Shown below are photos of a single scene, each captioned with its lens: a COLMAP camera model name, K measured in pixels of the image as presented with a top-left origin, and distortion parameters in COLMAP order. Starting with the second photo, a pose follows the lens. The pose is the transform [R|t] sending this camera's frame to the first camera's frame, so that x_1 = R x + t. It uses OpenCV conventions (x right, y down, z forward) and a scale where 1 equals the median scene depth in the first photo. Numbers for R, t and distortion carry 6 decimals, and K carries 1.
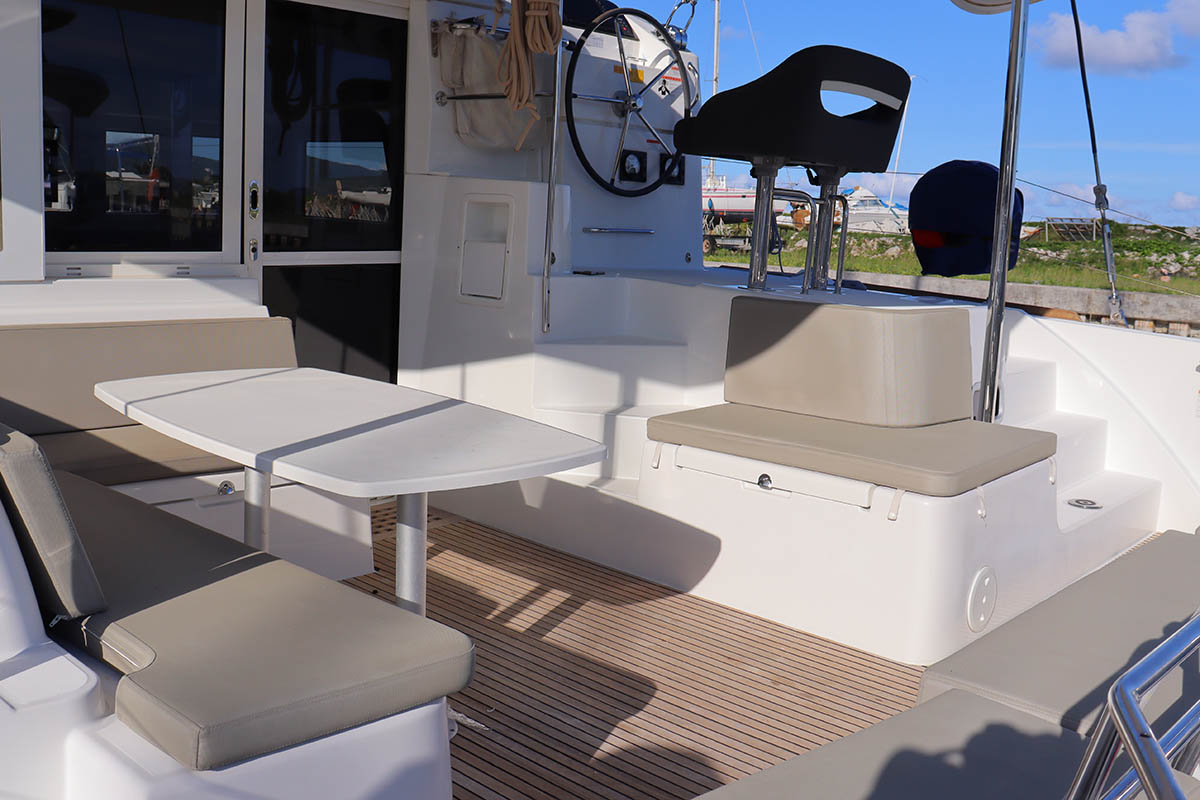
lens RADIAL K [[1123.9, 0, 600.0], [0, 1123.9, 400.0], [0, 0, 1]] dist [-0.118327, 0.013395]
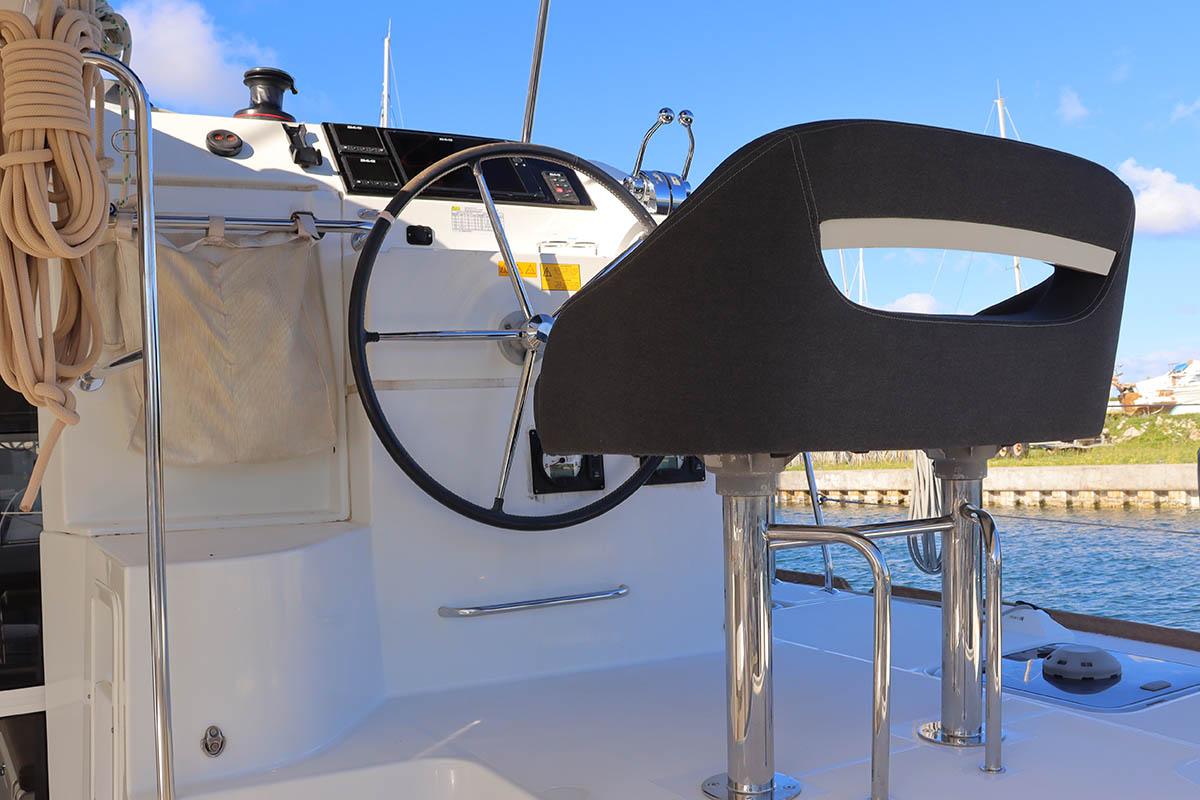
lens RADIAL K [[1123.9, 0, 600.0], [0, 1123.9, 400.0], [0, 0, 1]] dist [-0.118327, 0.013395]
pose [[0.957063, -0.095065, -0.273848, 0.192567], [0.041523, 0.979913, -0.195054, -0.150308], [0.286891, 0.175308, 0.941786, 0.585484]]
